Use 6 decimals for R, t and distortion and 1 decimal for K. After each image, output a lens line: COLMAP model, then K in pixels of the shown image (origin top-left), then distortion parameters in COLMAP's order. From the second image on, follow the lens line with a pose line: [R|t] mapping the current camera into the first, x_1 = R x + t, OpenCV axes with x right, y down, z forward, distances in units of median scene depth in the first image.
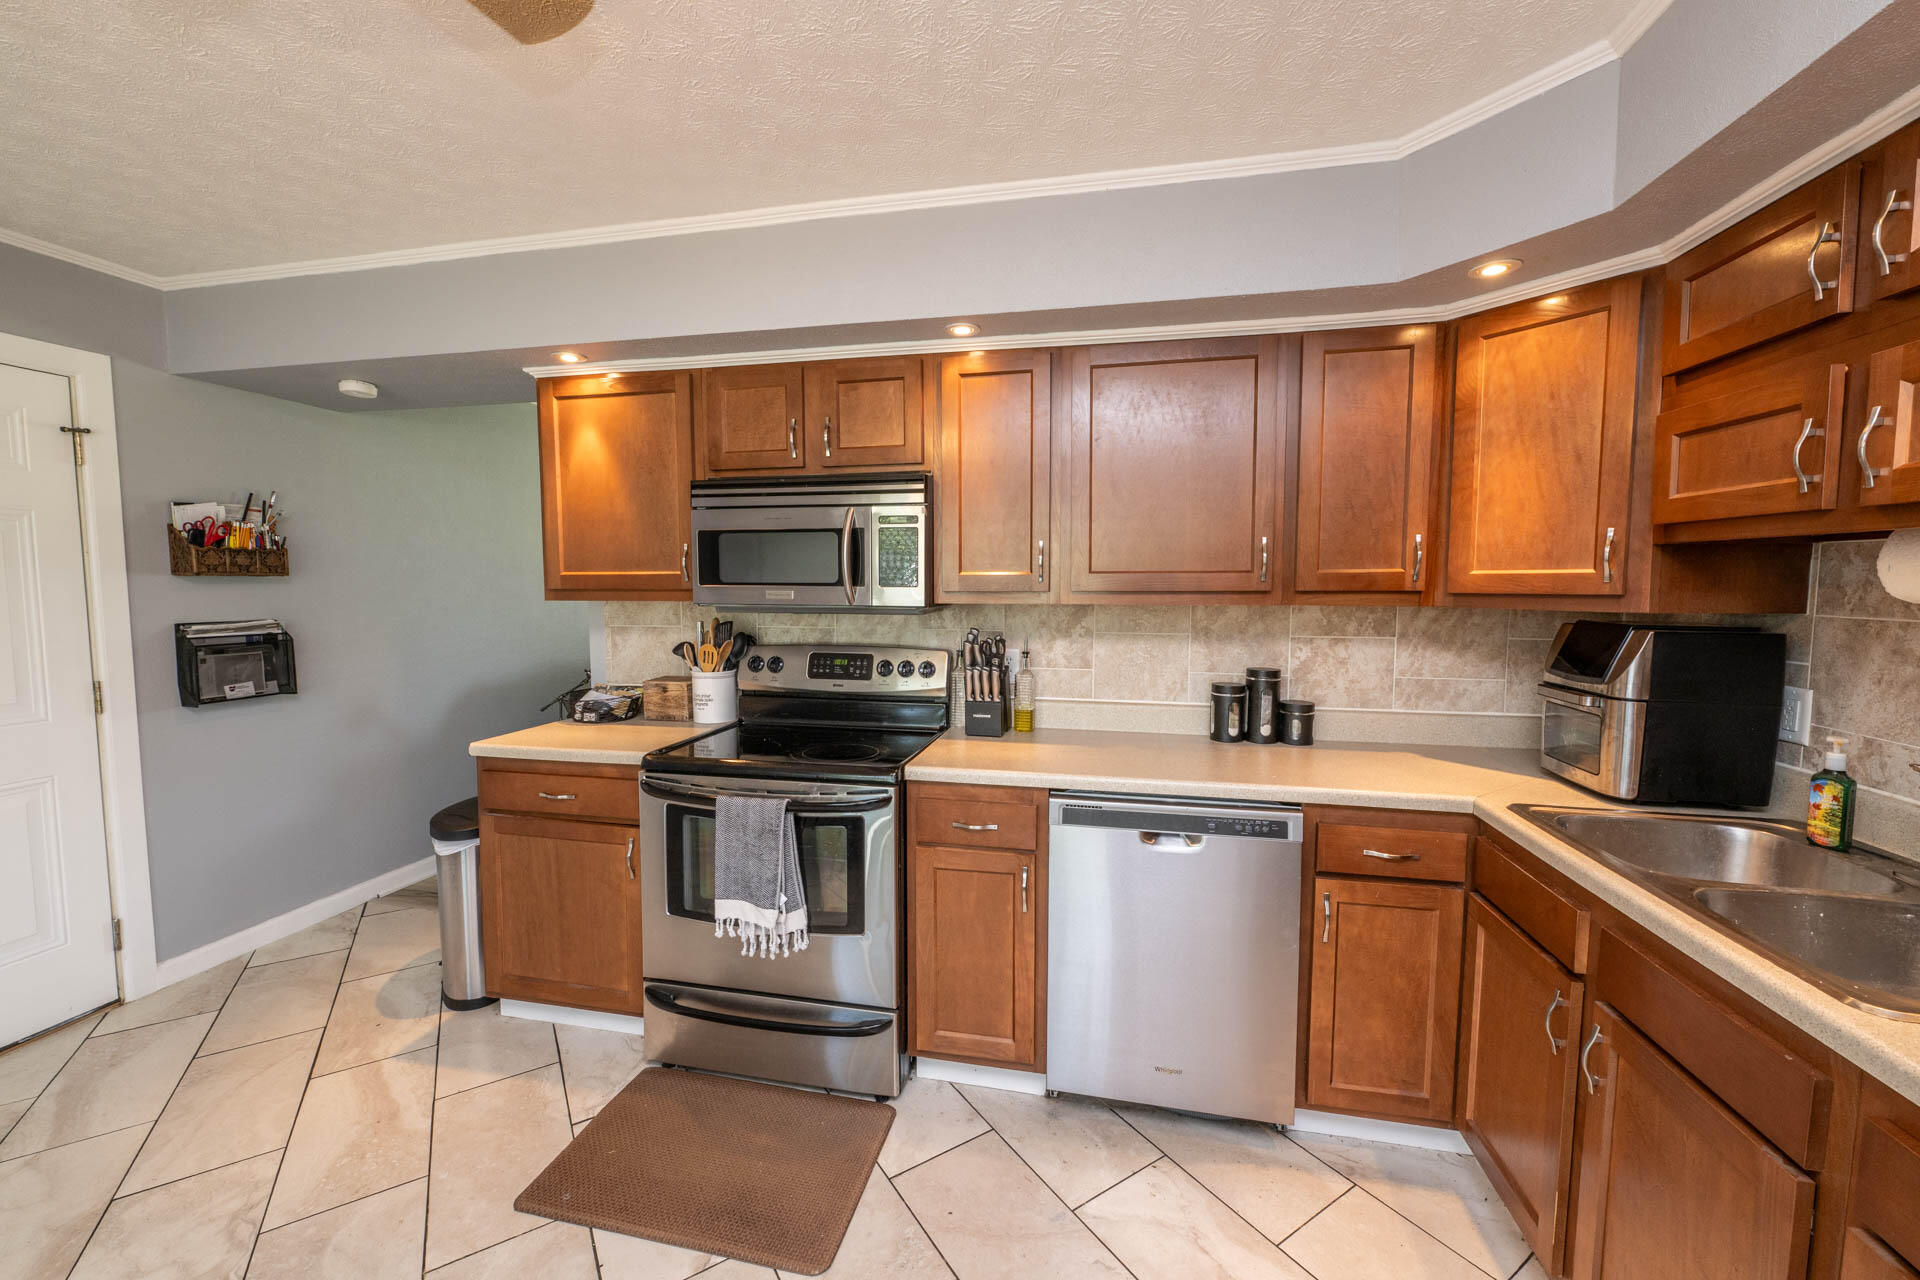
lens RADIAL K [[764.4, 0, 940.3], [0, 764.4, 634.3], [0, 0, 1]] dist [0.001911, -0.001065]
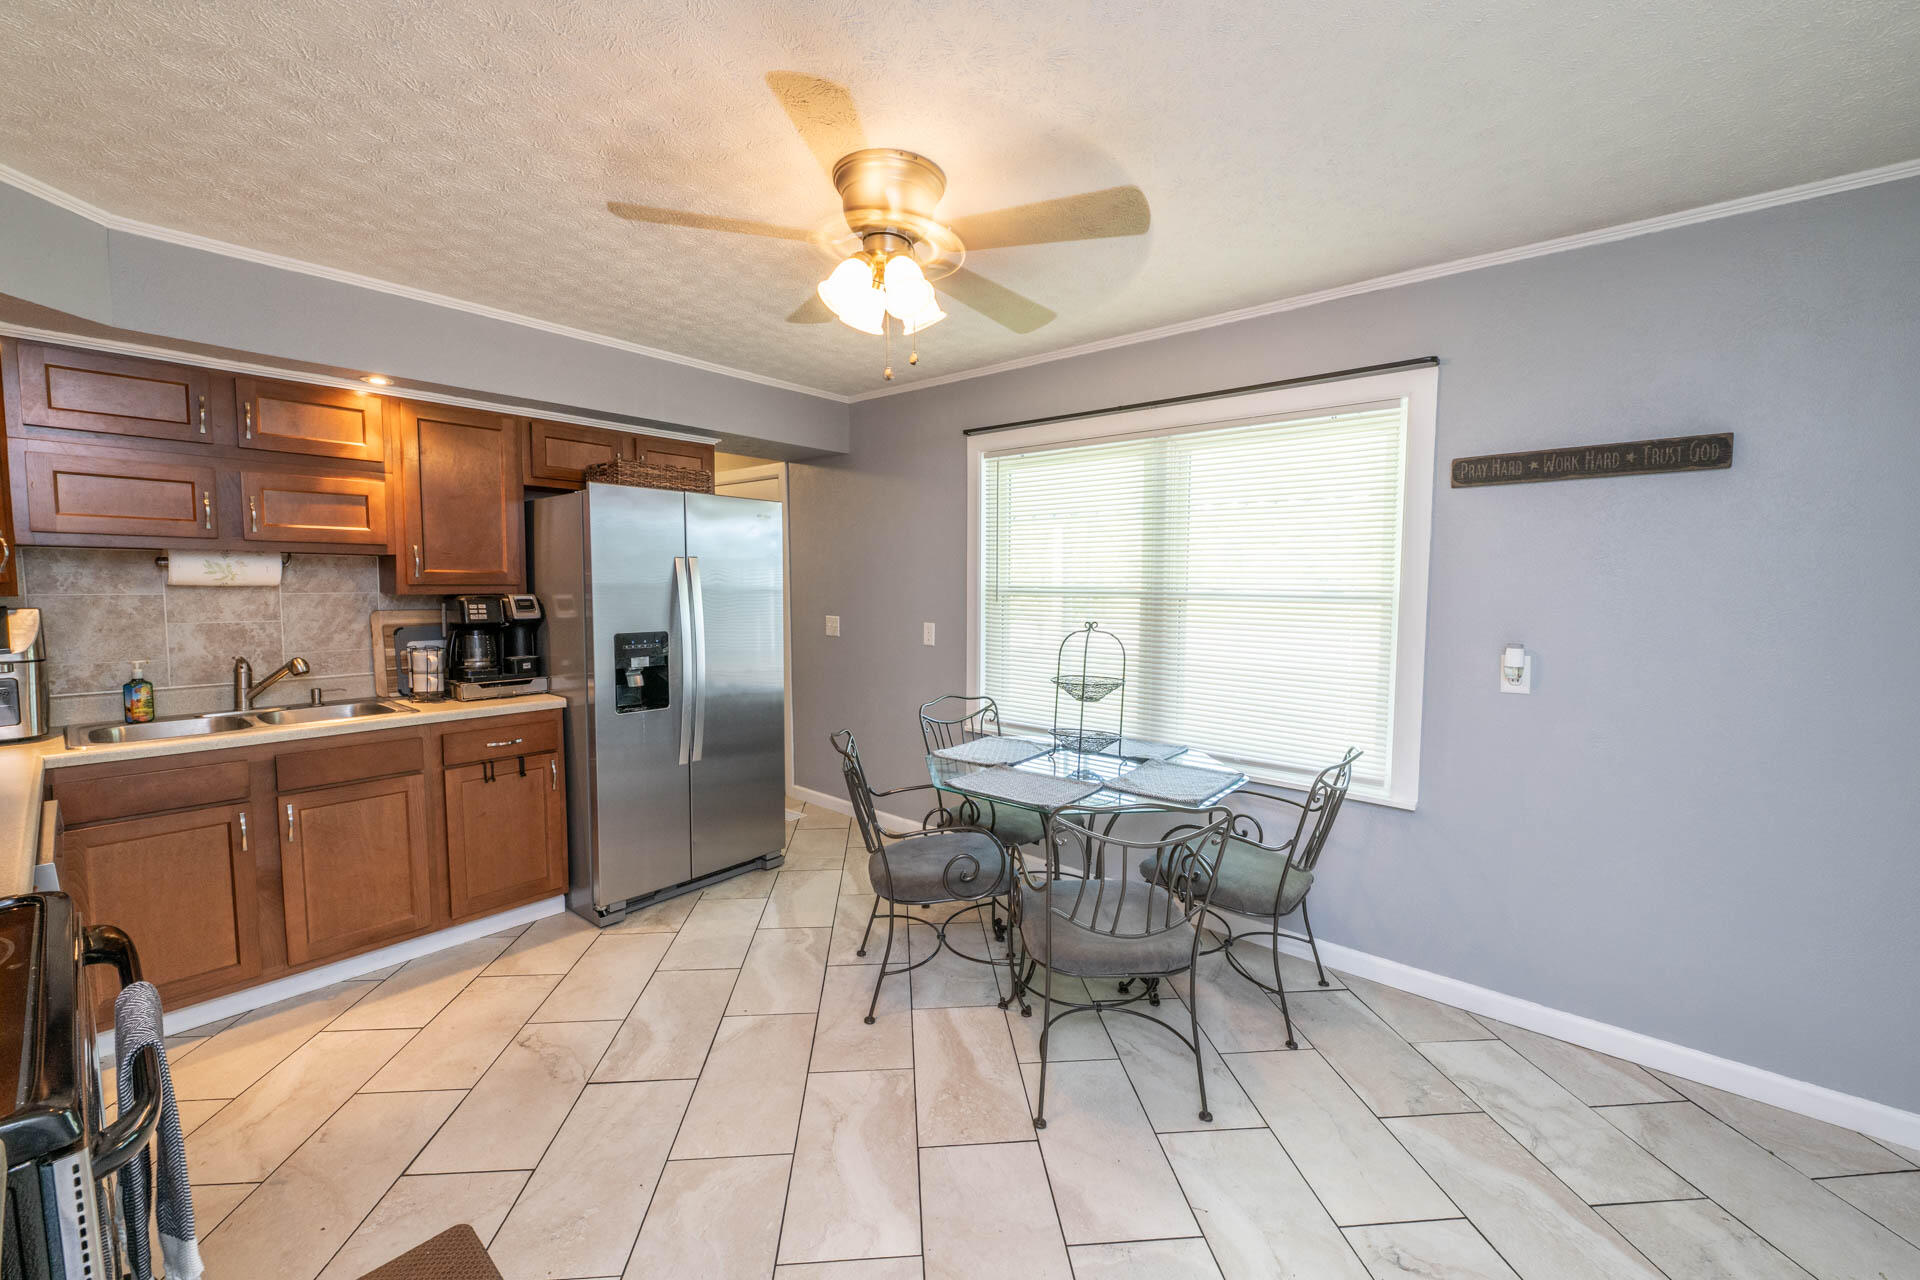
lens RADIAL K [[764.4, 0, 953.9], [0, 764.4, 638.3], [0, 0, 1]] dist [0.001911, -0.001065]
pose [[-0.891355, -0.037862, 0.451723, -0.792539], [0.026083, 0.990571, 0.134495, -0.063688], [-0.452556, 0.131665, -0.881962, 1.008532]]
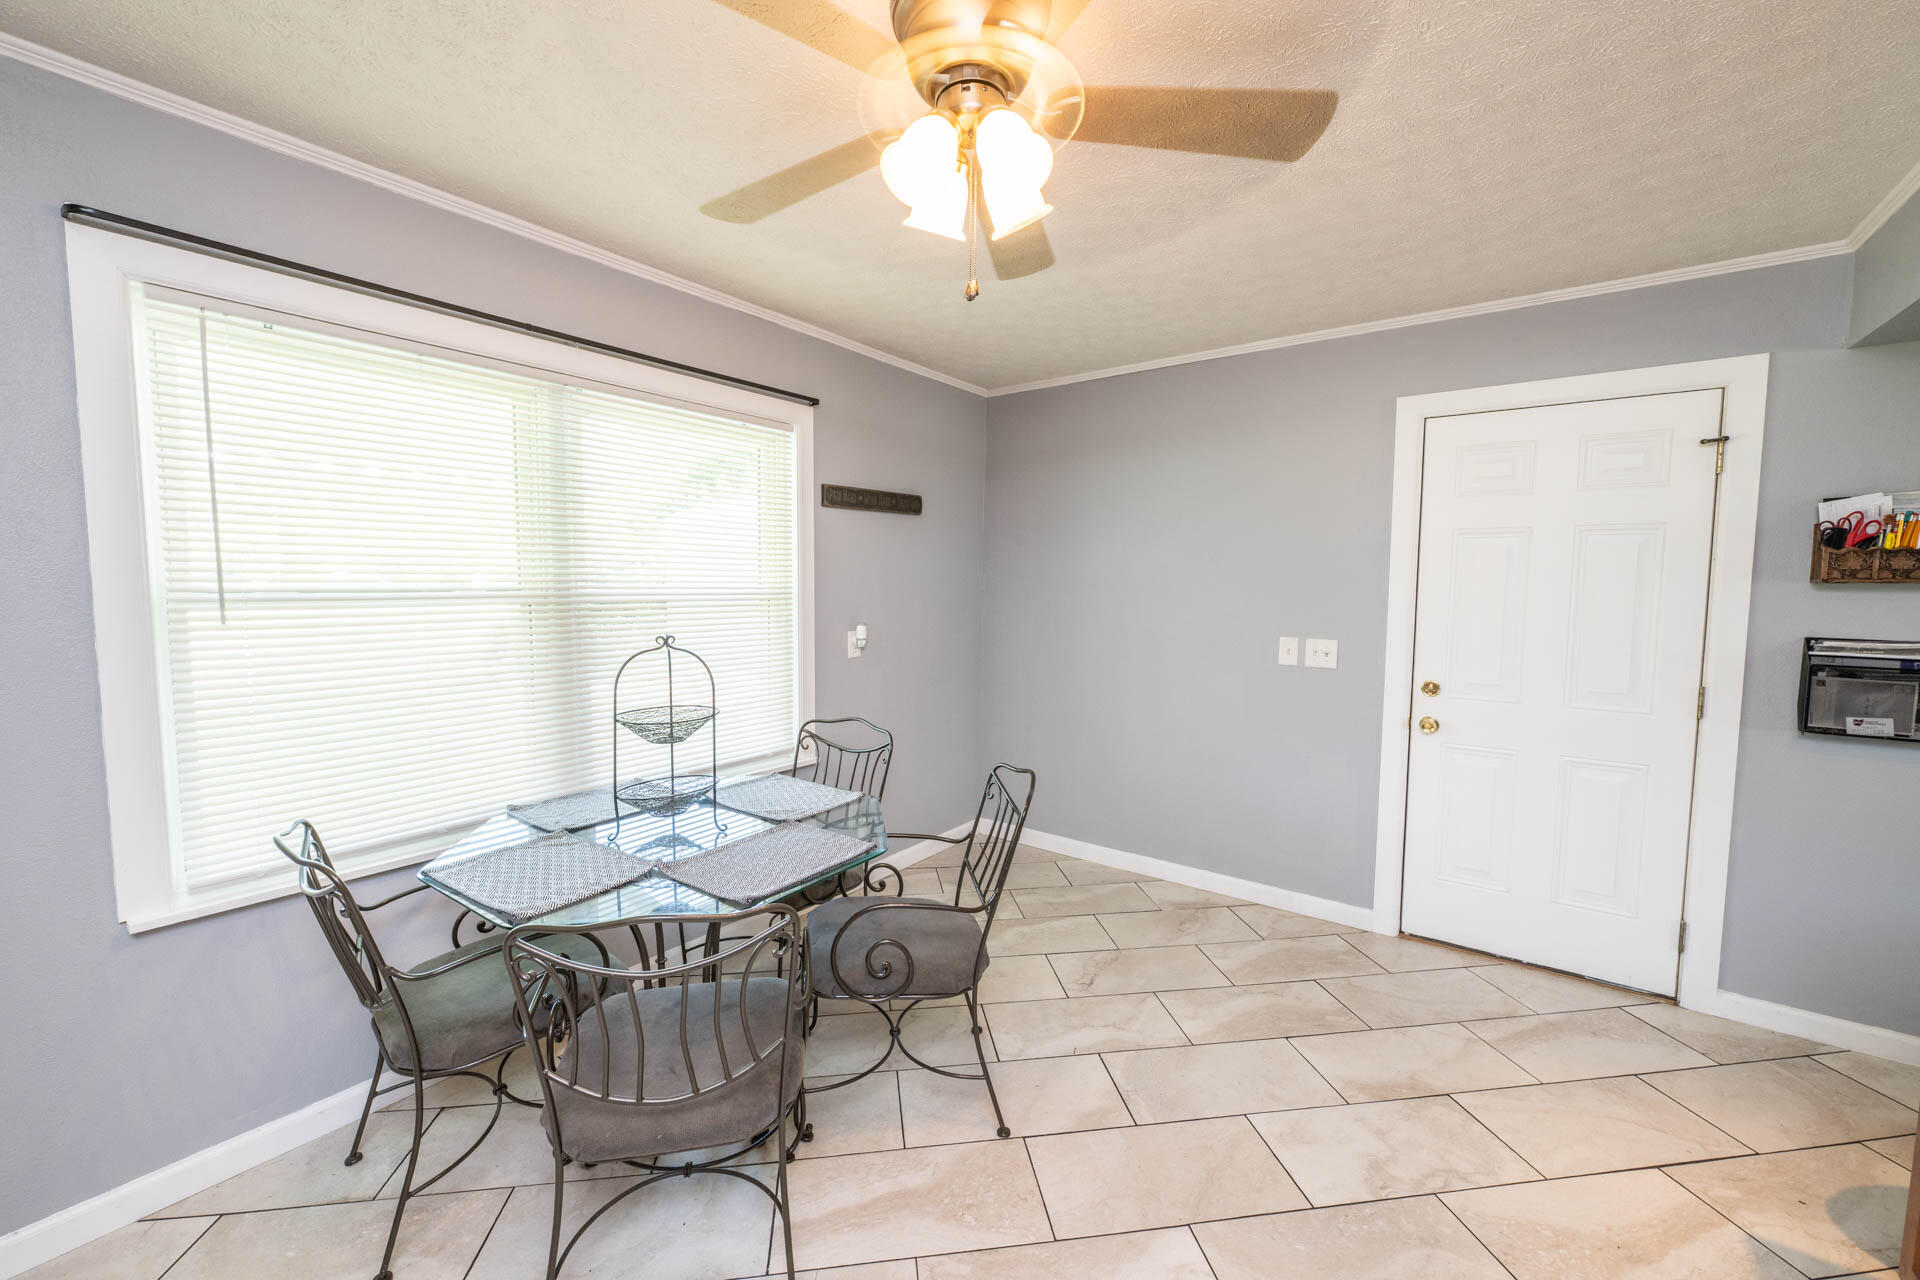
lens RADIAL K [[764.4, 0, 964.3], [0, 764.4, 630.5], [0, 0, 1]] dist [0.001911, -0.001065]
pose [[-0.395360, 0.060769, -0.916514, 0.221602], [-0.073534, 0.992512, 0.097528, -0.041669], [0.915578, 0.105953, -0.387931, 0.522560]]
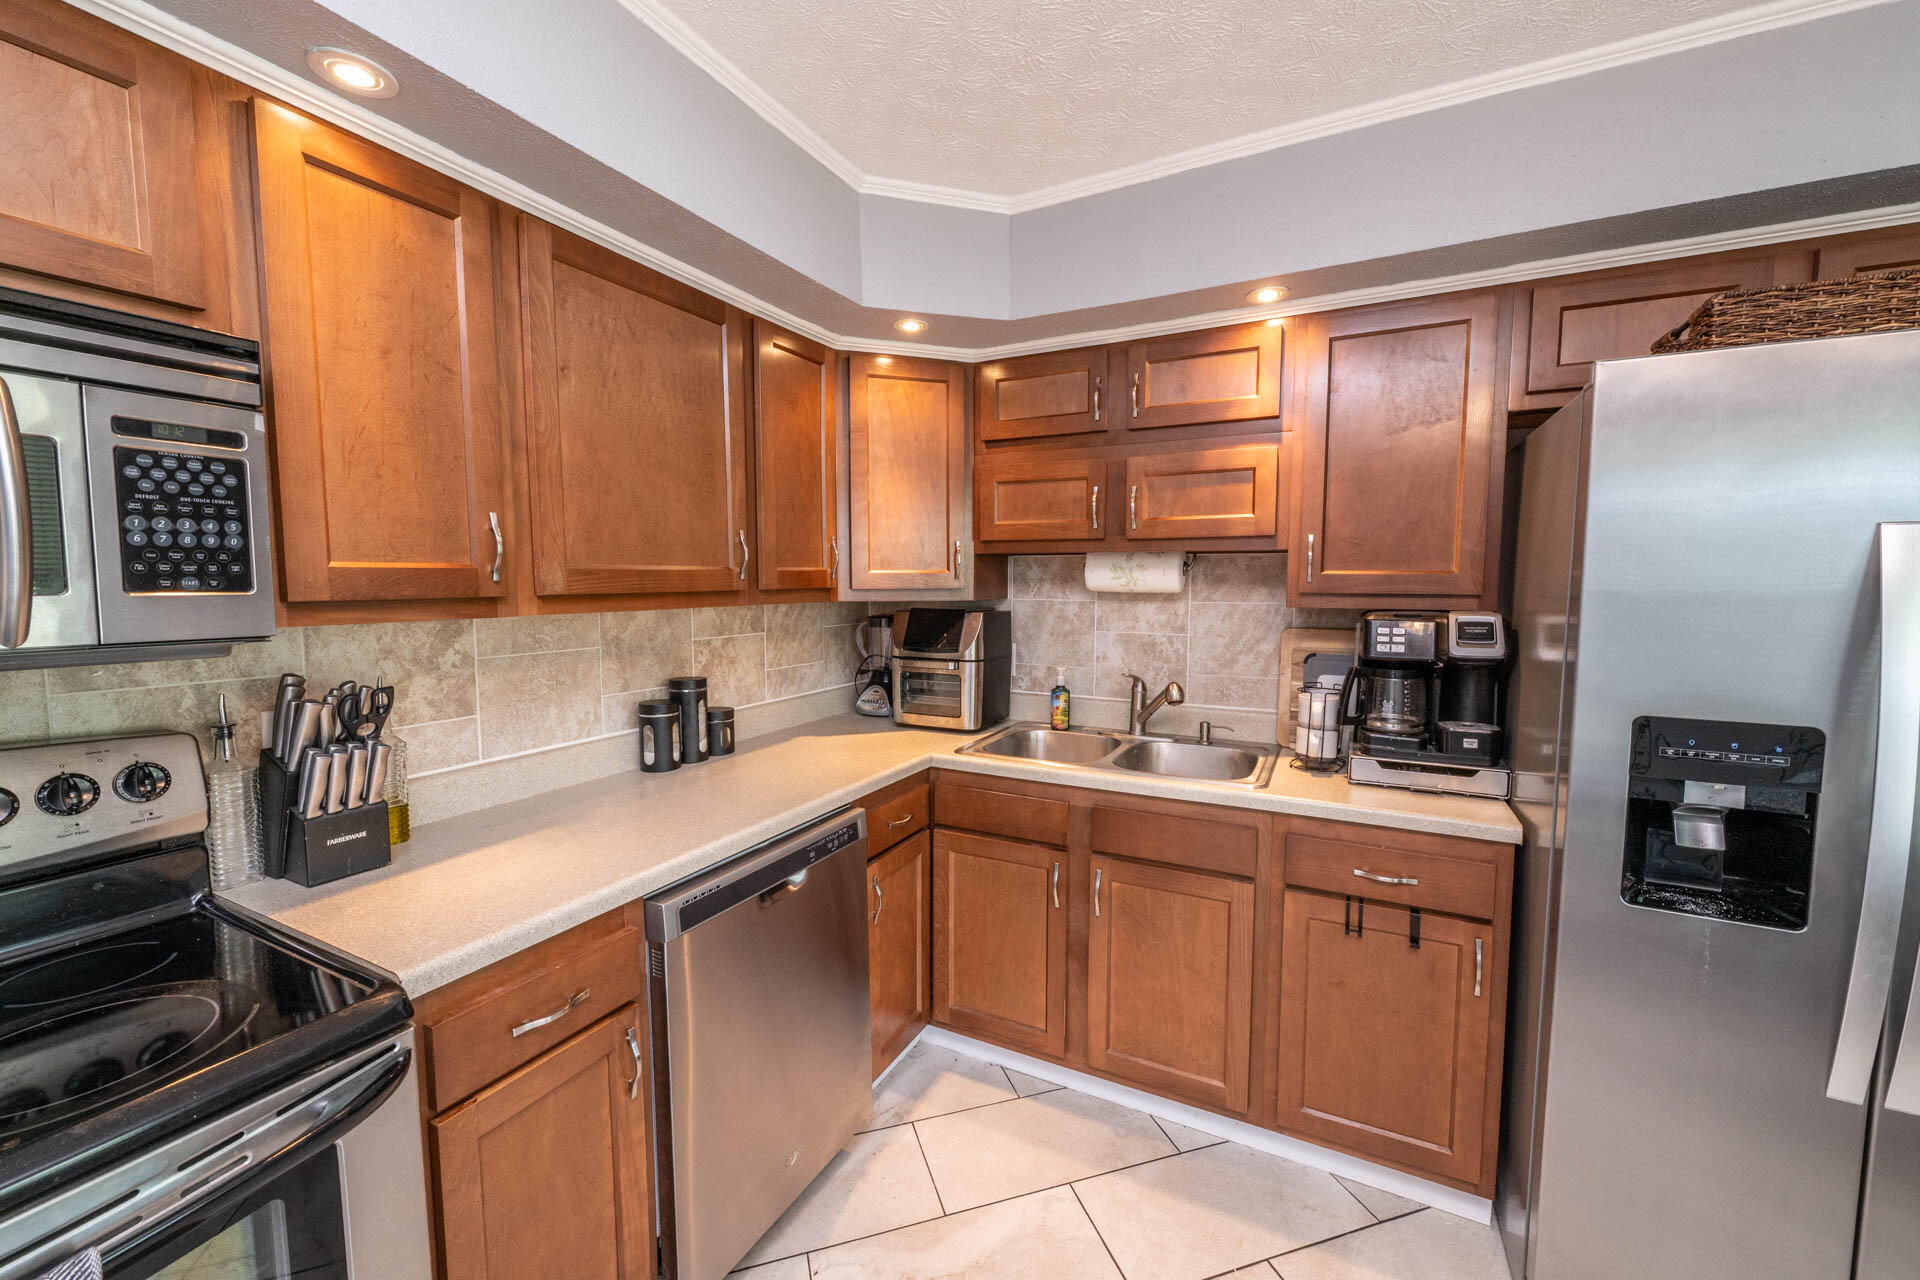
lens RADIAL K [[764.4, 0, 955.4], [0, 764.4, 634.4], [0, 0, 1]] dist [0.001911, -0.001065]
pose [[0.242996, -0.071669, 0.967376, -0.348403], [0.067207, 0.996114, 0.056917, -0.034388], [-0.967696, 0.051184, 0.246868, 0.469696]]
